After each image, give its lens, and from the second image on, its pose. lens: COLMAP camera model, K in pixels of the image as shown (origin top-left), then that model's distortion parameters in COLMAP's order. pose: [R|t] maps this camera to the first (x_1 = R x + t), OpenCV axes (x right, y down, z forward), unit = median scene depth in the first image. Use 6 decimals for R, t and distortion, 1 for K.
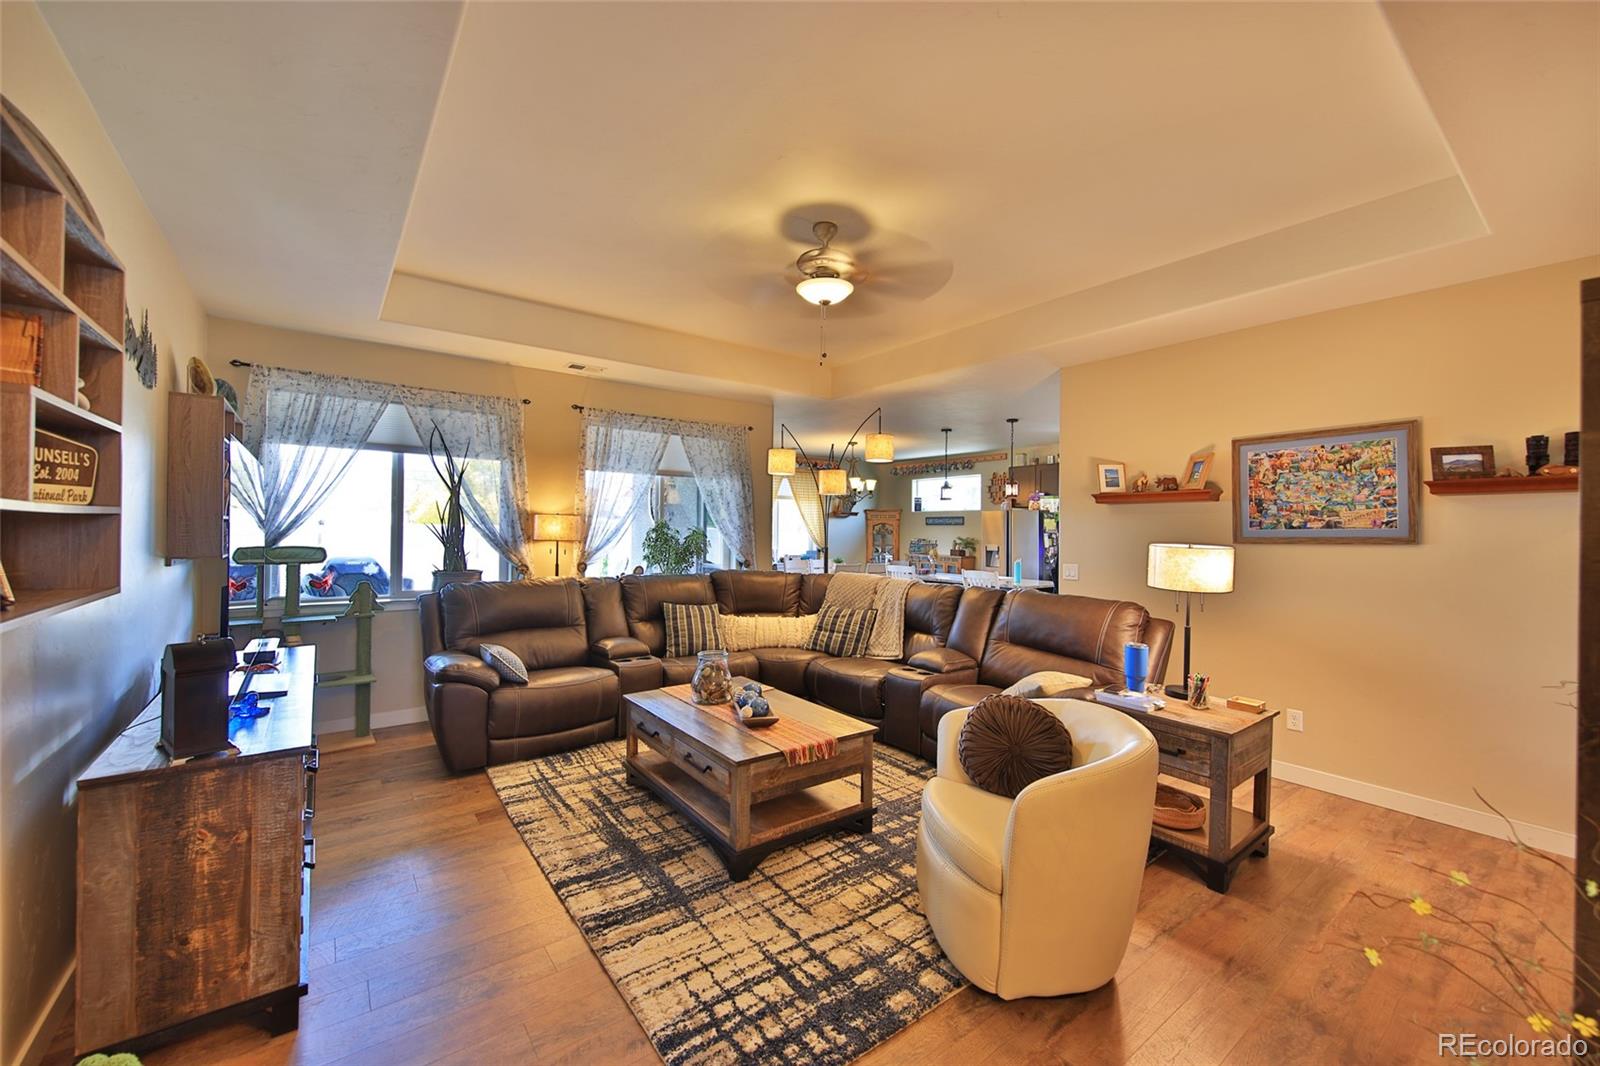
lens RADIAL K [[632.9, 0, 800.0], [0, 632.9, 533.0], [0, 0, 1]] dist [-0.000034, -0.000004]
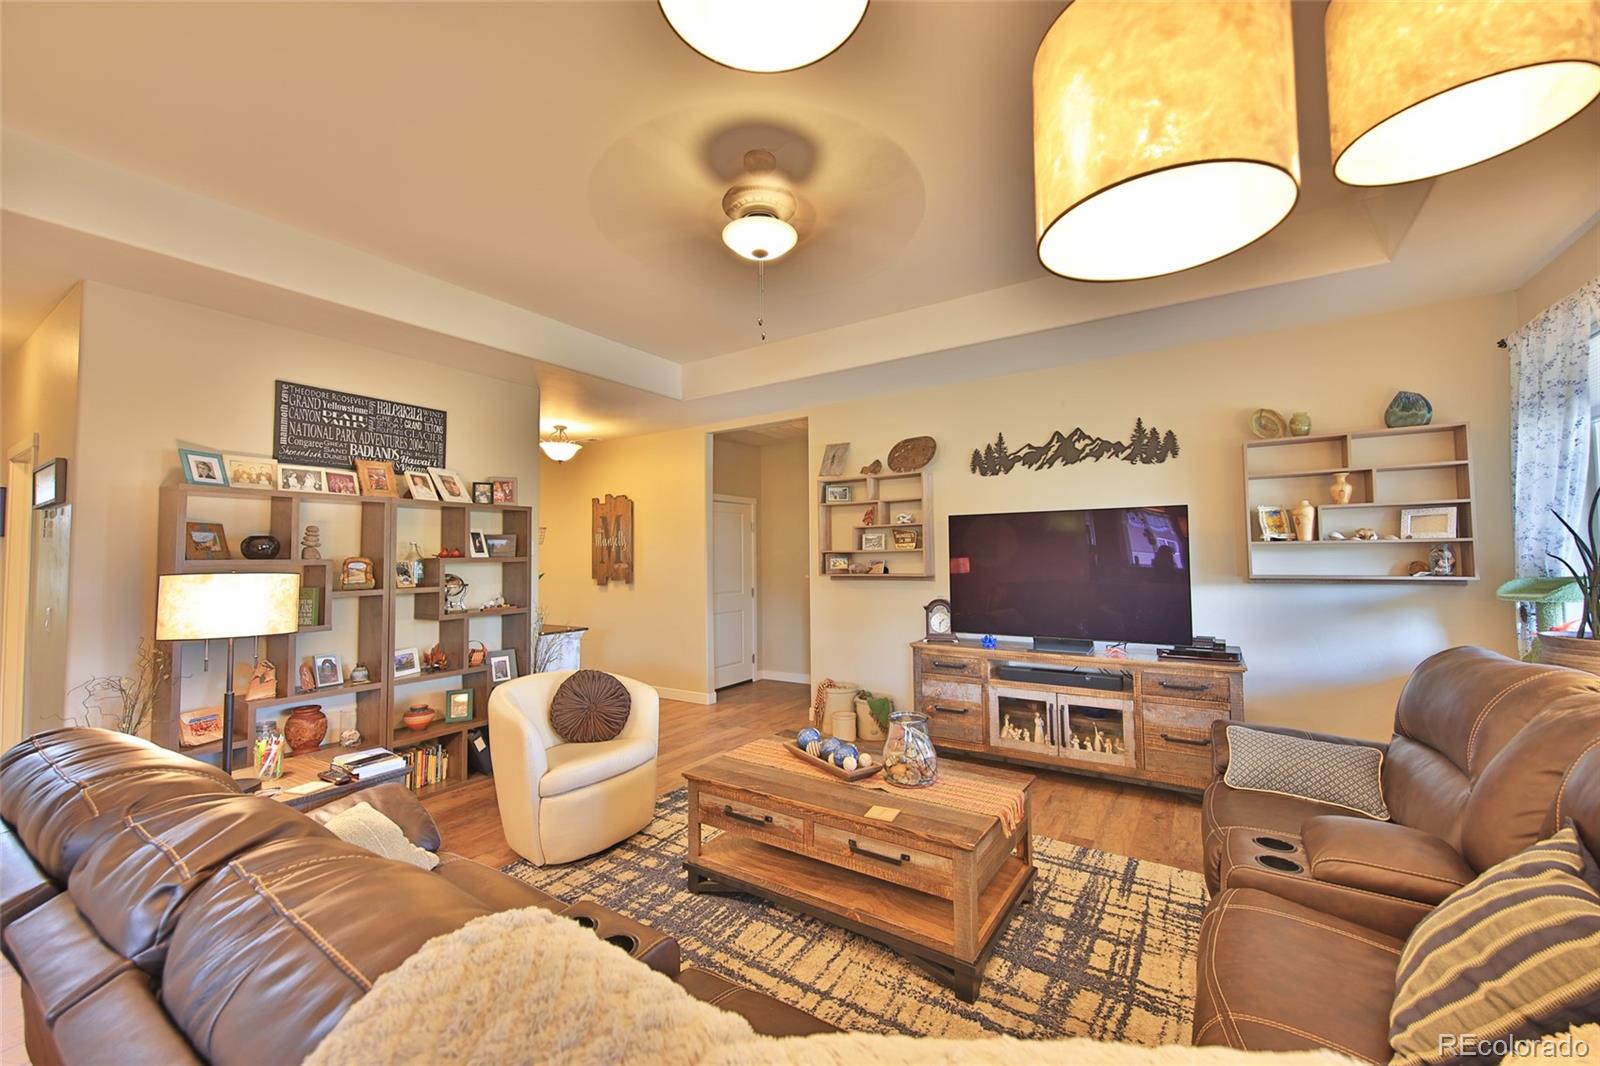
lens RADIAL K [[632.9, 0, 800.0], [0, 632.9, 533.0], [0, 0, 1]] dist [-0.000034, -0.000004]
pose [[-0.943071, -0.017657, -0.332123, 0.238030], [-0.003572, 0.999070, -0.042972, 0.007977], [0.332573, -0.039339, -0.942257, 1.683364]]
